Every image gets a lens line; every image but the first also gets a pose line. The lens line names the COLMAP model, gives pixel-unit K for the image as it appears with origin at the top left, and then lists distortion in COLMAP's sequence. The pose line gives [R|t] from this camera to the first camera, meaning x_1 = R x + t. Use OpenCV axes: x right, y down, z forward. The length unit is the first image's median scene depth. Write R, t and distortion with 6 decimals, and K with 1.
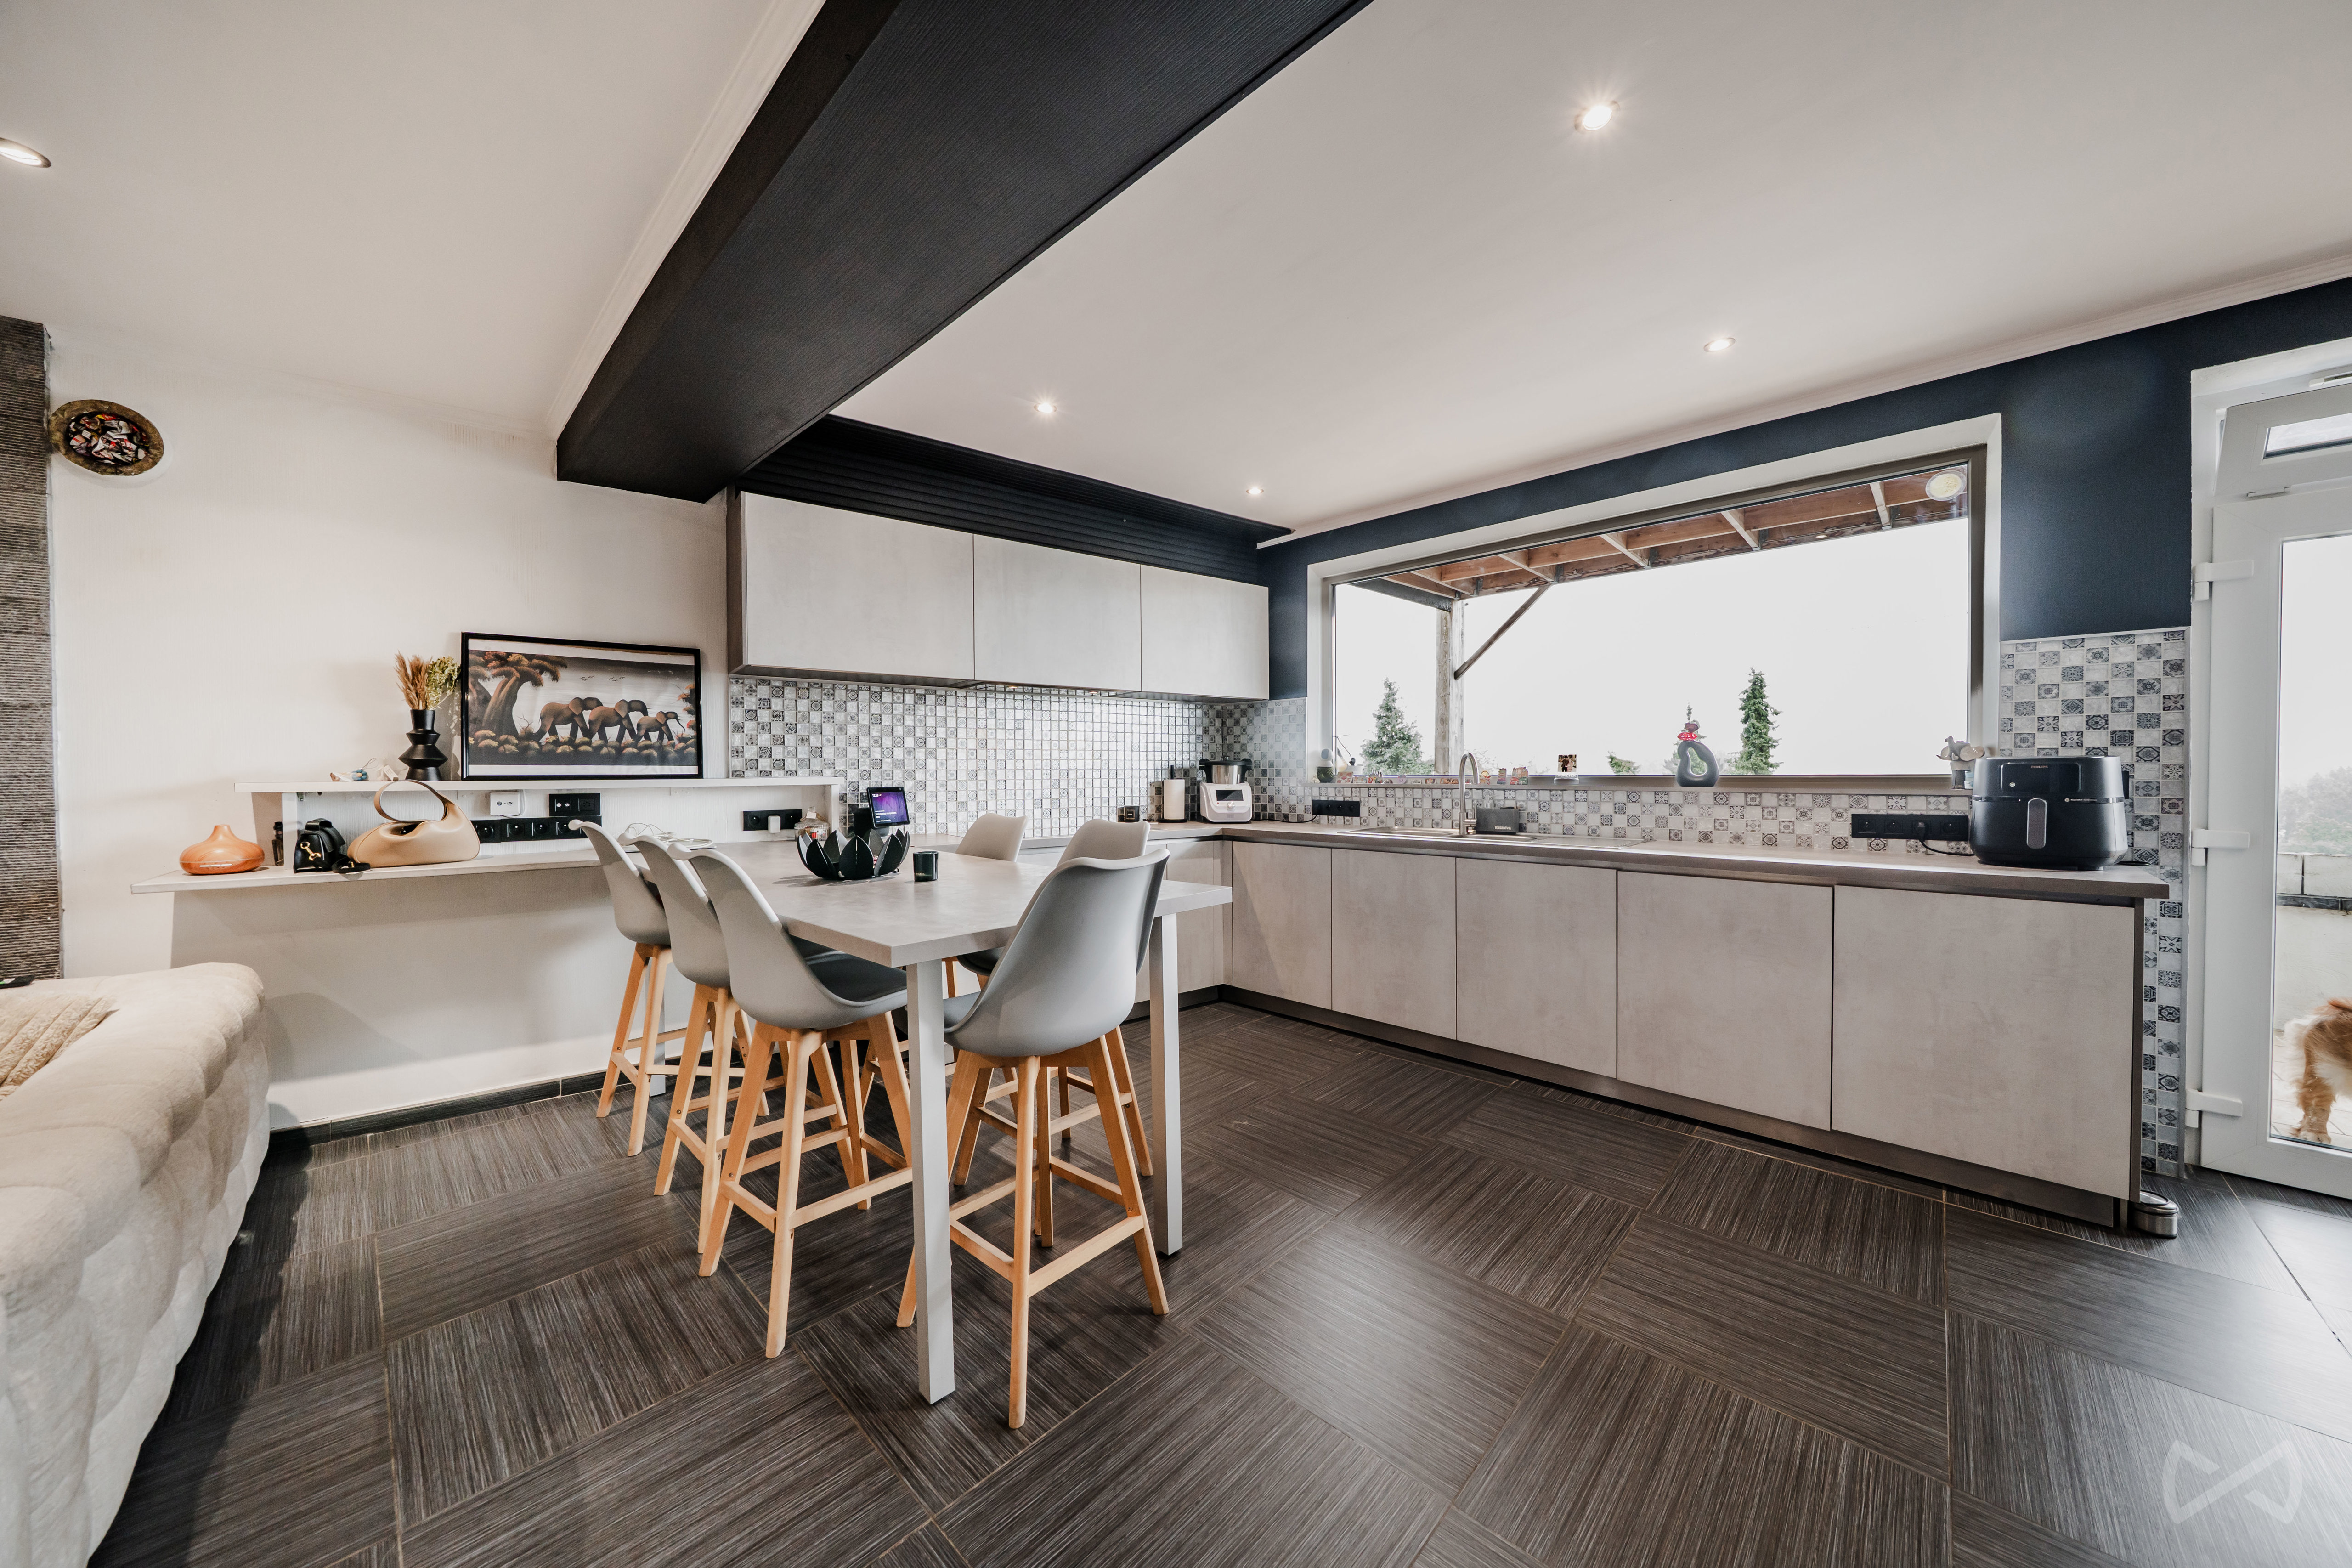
lens RADIAL K [[797.4, 0, 1175.4], [0, 797.4, 778.6], [0, 0, 1]] dist [-0.013193, 0.000084]
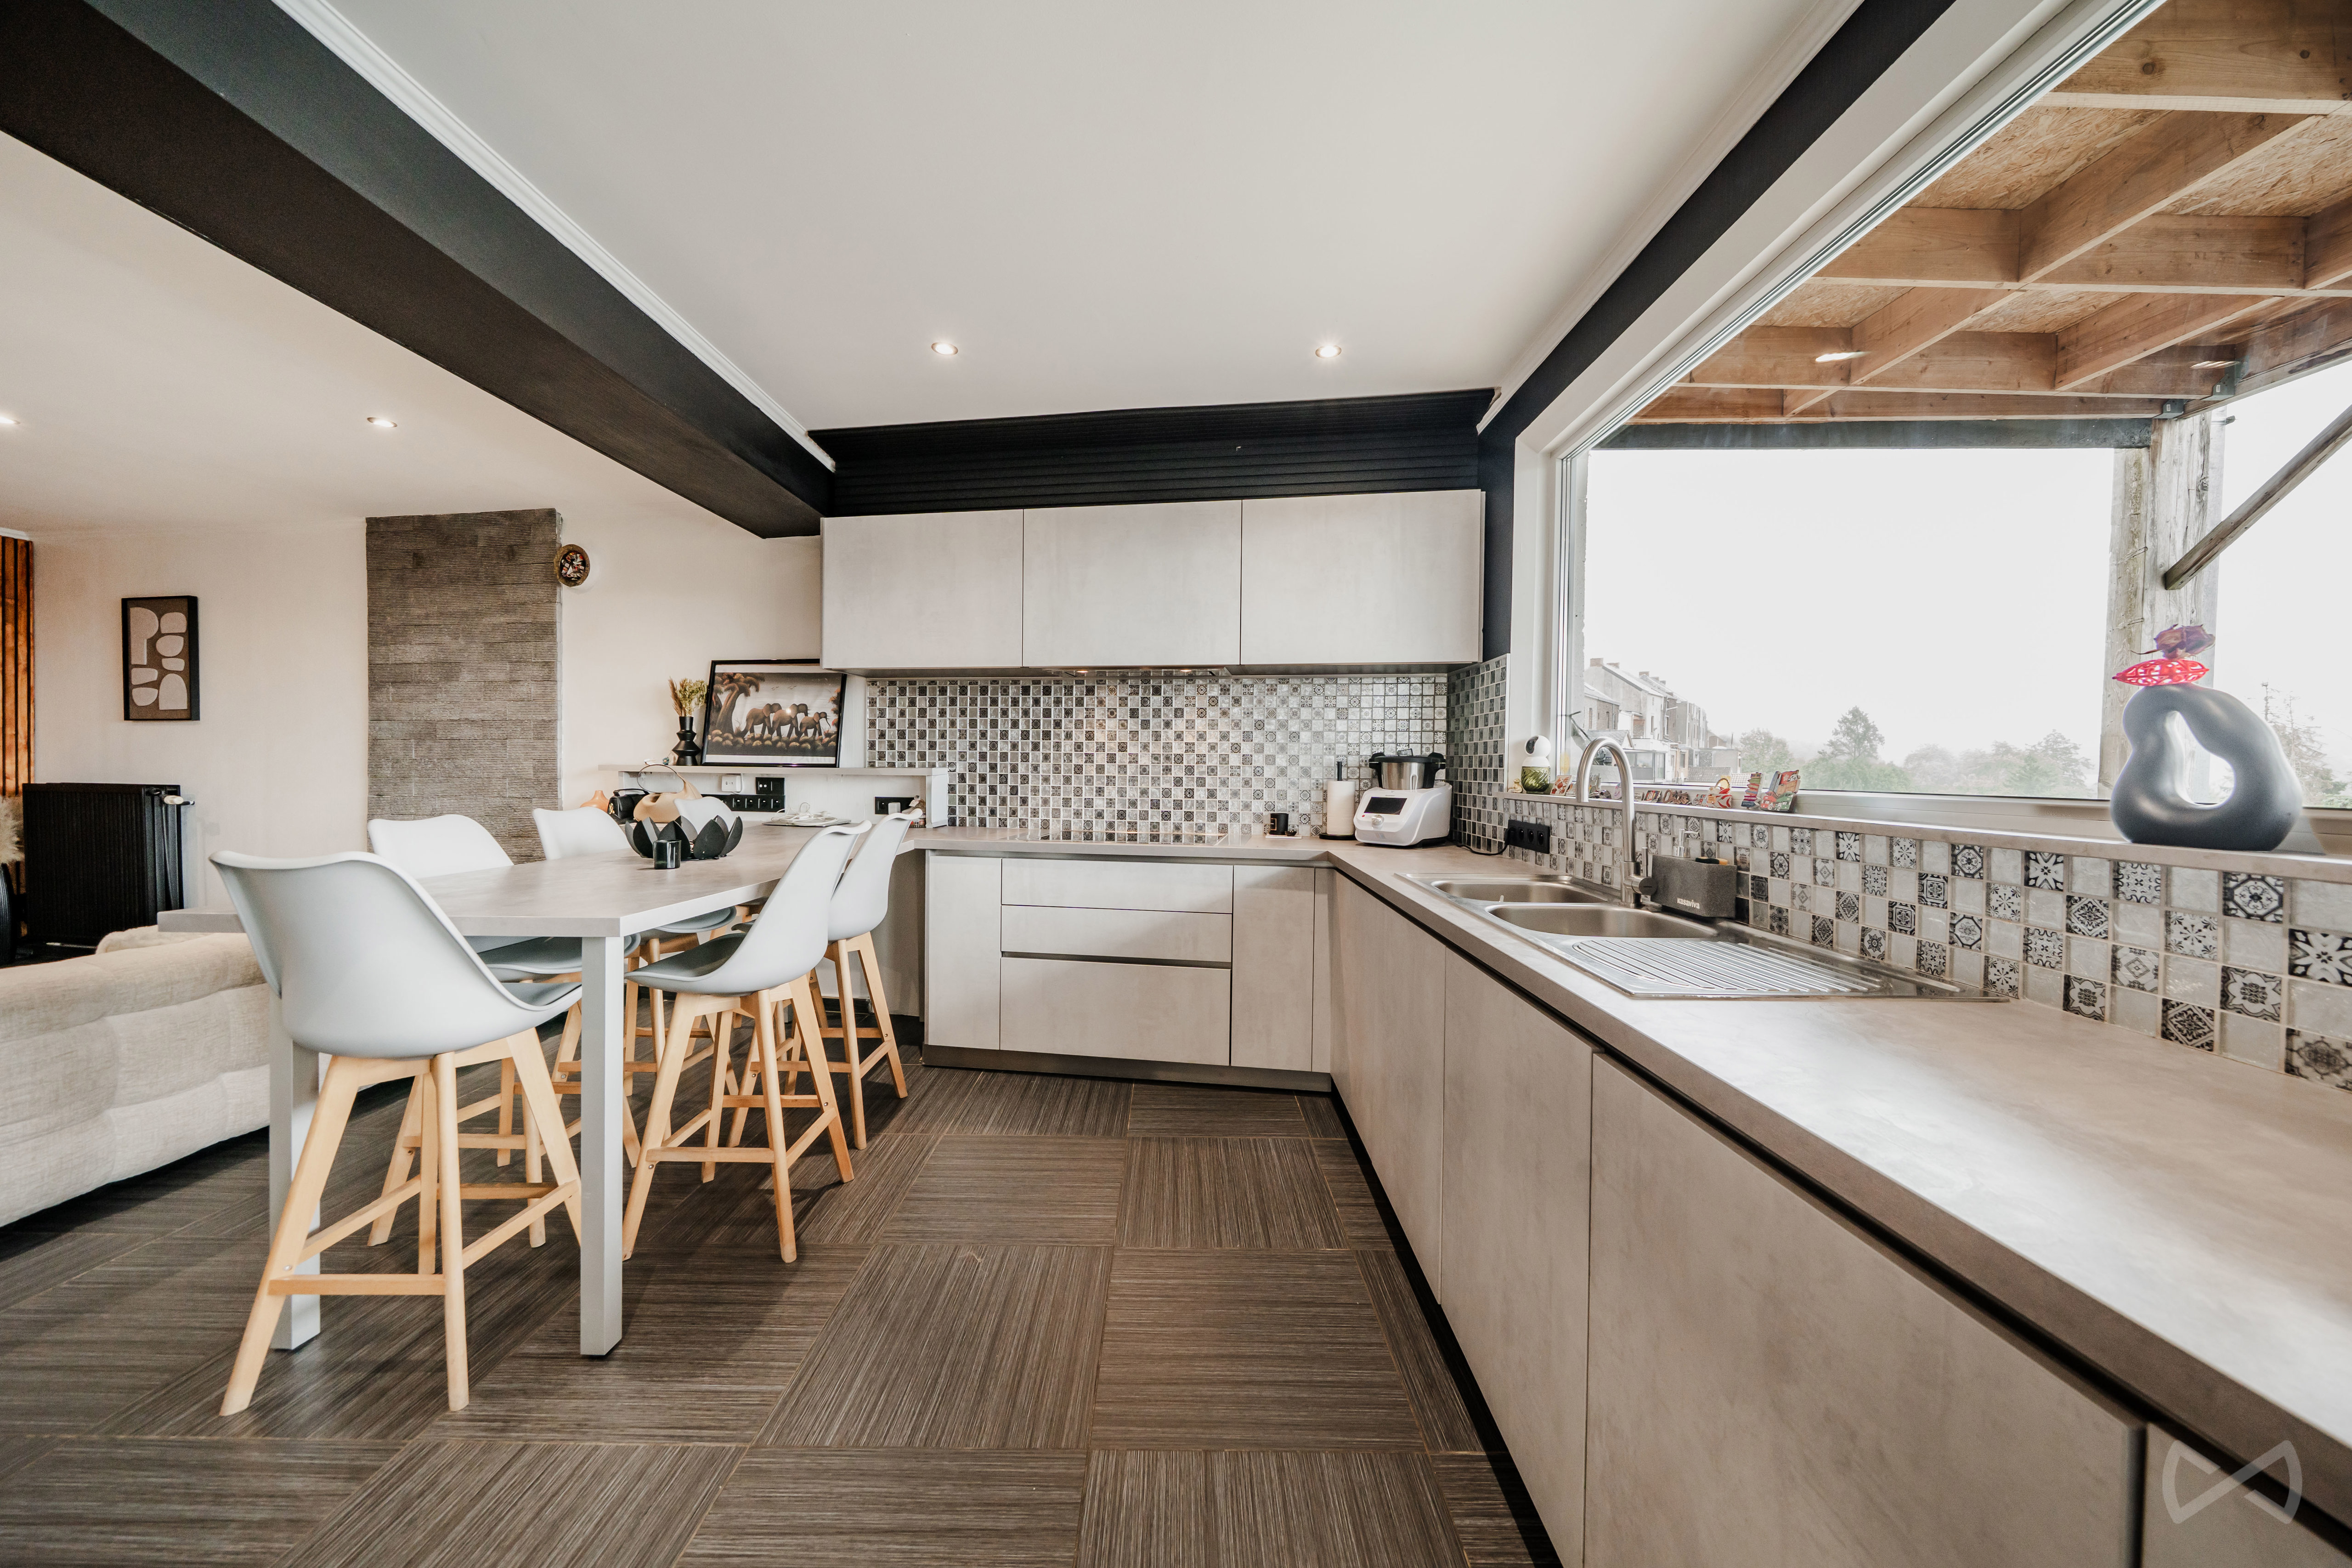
lens RADIAL K [[797.4, 0, 1175.7], [0, 797.4, 782.0], [0, 0, 1]] dist [-0.013193, 0.000084]
pose [[0.688299, 0.026992, -0.724925, 0.627896], [-0.022023, 0.999624, 0.016310, -0.009182], [0.725093, 0.004739, 0.688635, 0.560474]]
